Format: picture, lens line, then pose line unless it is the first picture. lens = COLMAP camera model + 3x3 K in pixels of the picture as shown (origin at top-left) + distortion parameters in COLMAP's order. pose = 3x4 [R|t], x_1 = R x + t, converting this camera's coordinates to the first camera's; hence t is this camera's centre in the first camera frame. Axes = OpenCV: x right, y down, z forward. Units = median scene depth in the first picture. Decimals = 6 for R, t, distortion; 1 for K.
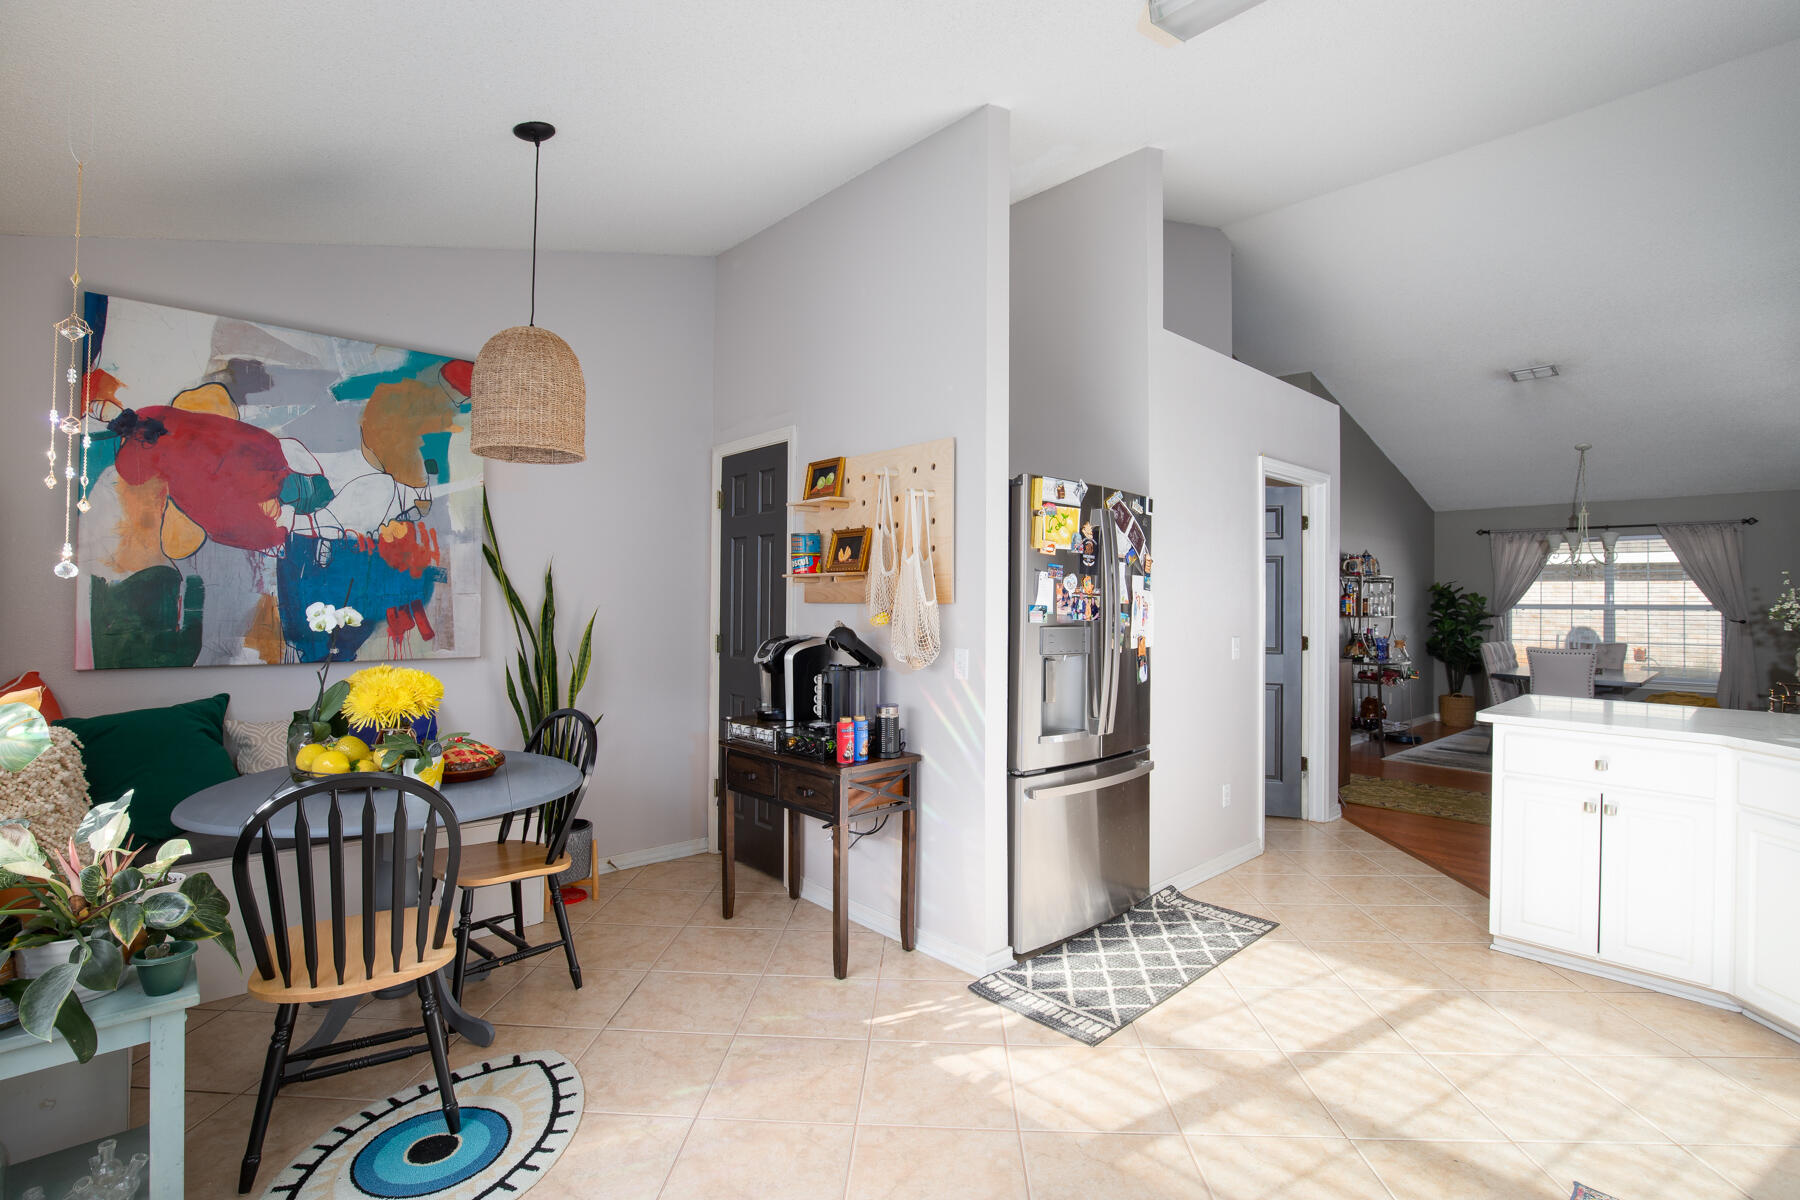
lens RADIAL K [[853.5, 0, 891.4], [0, 853.5, 603.0], [0, 0, 1]] dist [-0.029576, 0.000154]
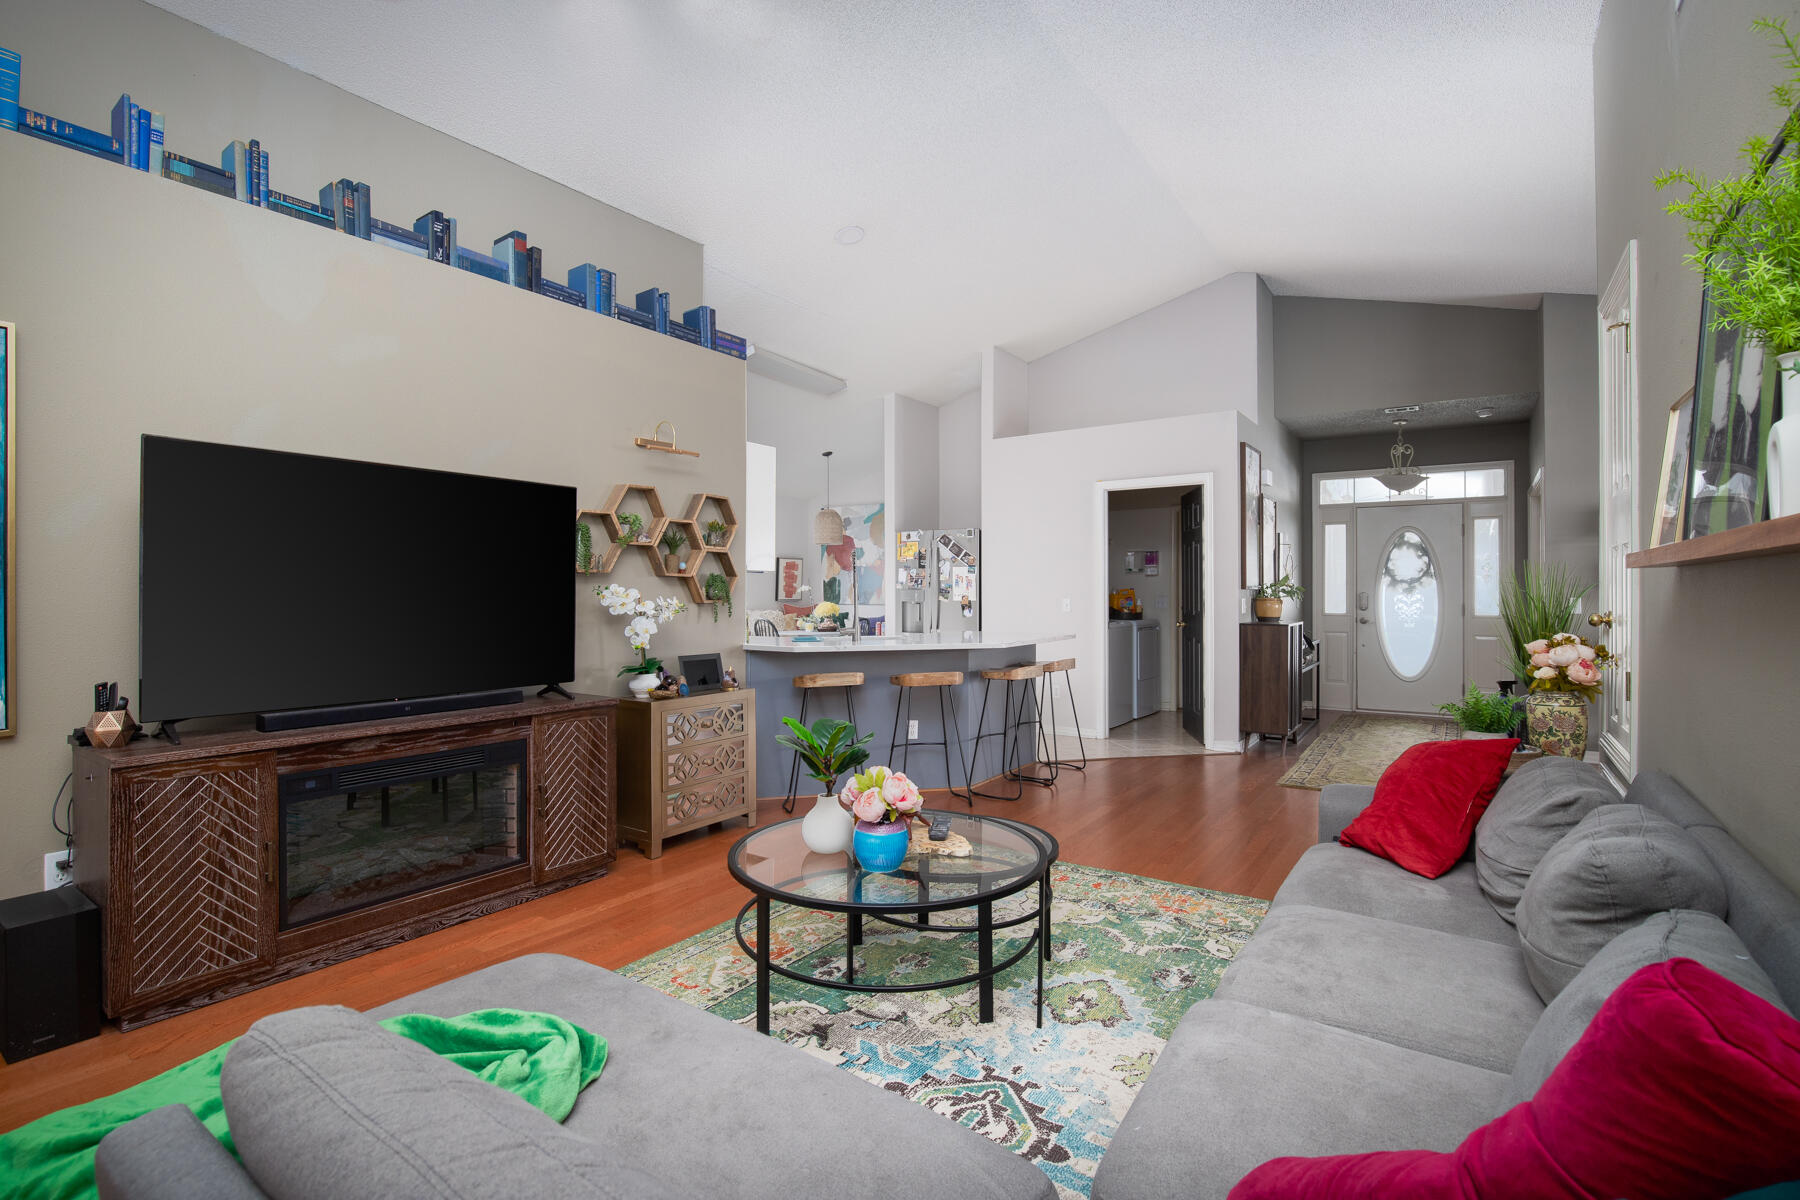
lens RADIAL K [[853.5, 0, 892.5], [0, 853.5, 595.2], [0, 0, 1]] dist [-0.029576, 0.000154]
pose [[0.200295, -0.009617, -0.979688, 2.672932], [-0.002339, 0.999944, -0.010294, 0.070028], [0.979733, 0.004353, 0.200261, 0.449633]]
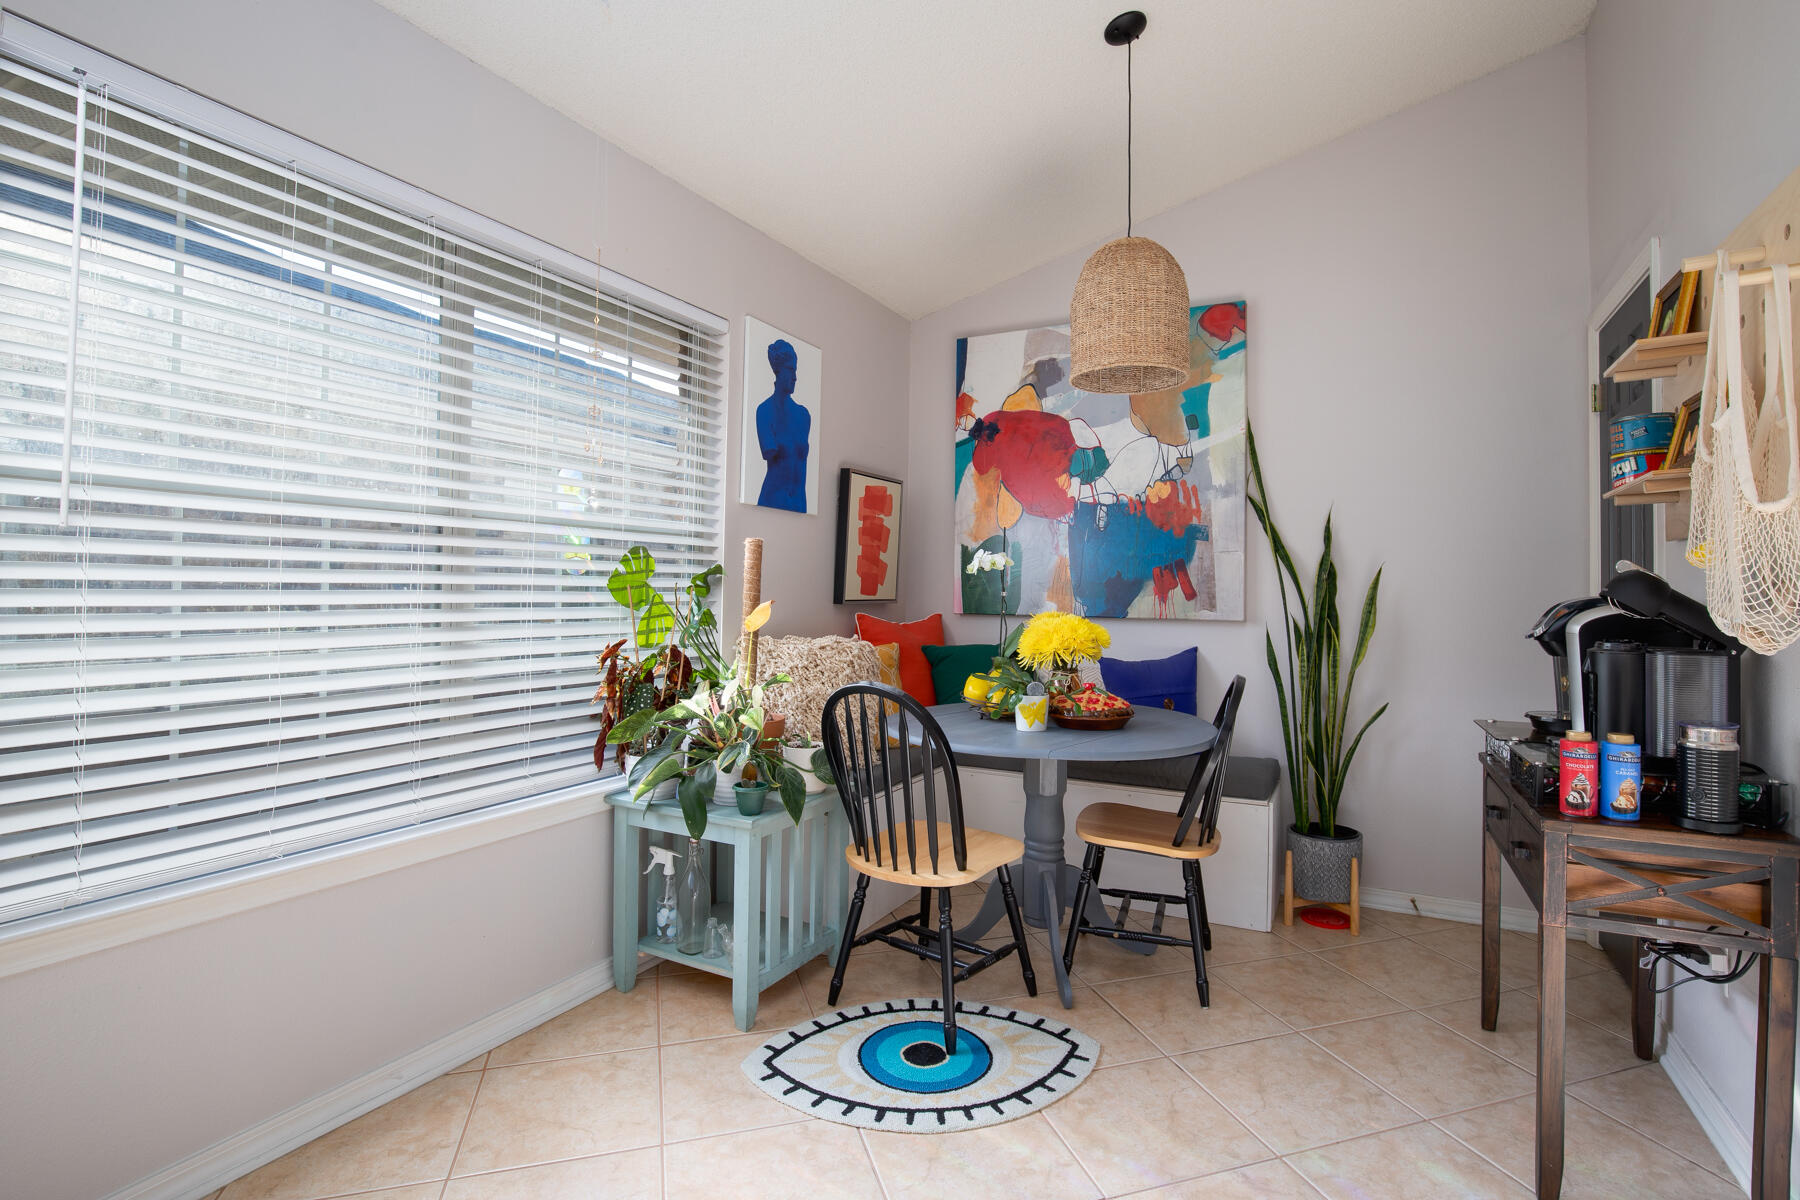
lens RADIAL K [[853.5, 0, 907.1], [0, 853.5, 590.0], [0, 0, 1]] dist [-0.029576, 0.000154]
pose [[0.331104, -0.008544, -0.943555, 0.291068], [-0.015497, 0.999775, -0.014491, 0.055659], [0.943467, 0.019421, 0.330897, 0.397068]]
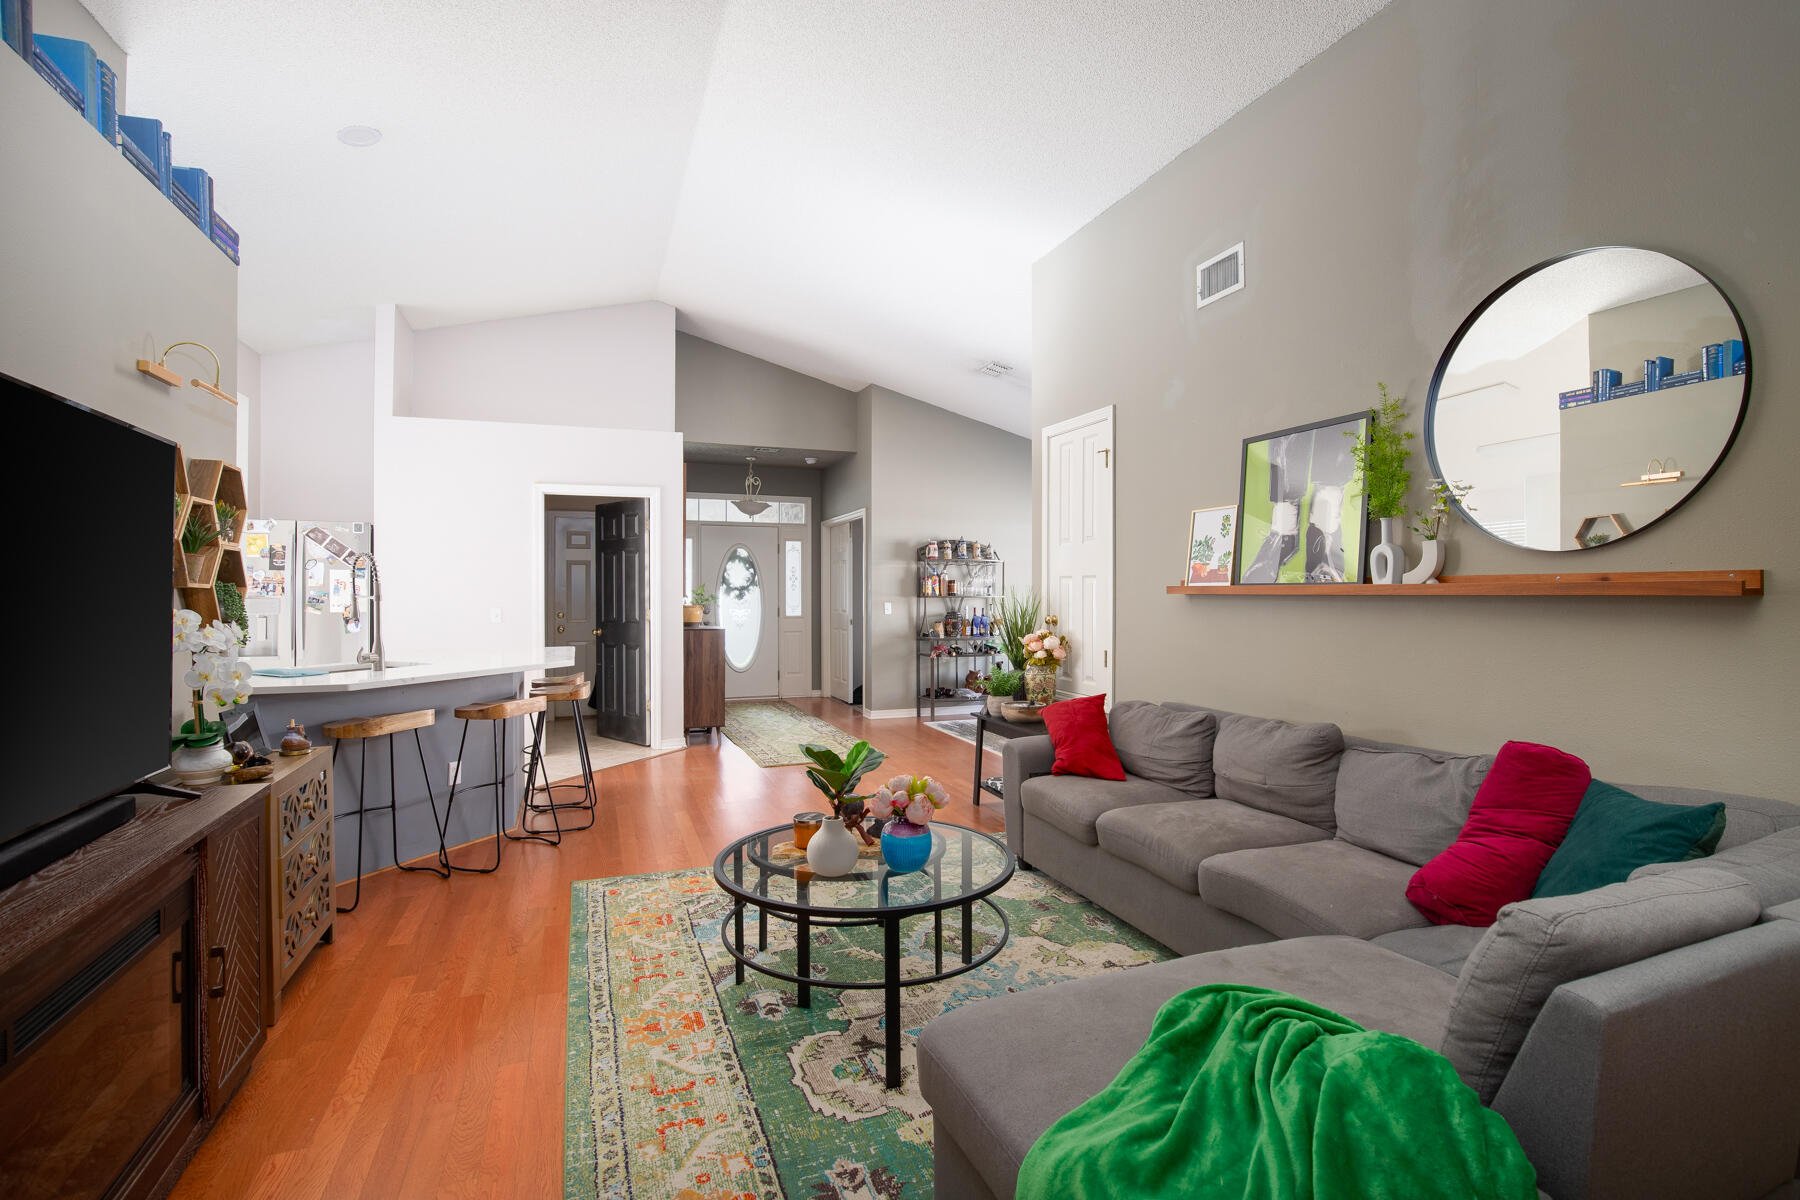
lens RADIAL K [[853.5, 0, 929.7], [0, 853.5, 598.6], [0, 0, 1]] dist [-0.029576, 0.000154]
pose [[0.930731, -0.009036, -0.365594, 2.259597], [0.009203, 0.999957, -0.001286, 0.043579], [0.365590, -0.002168, 0.930774, -0.158073]]
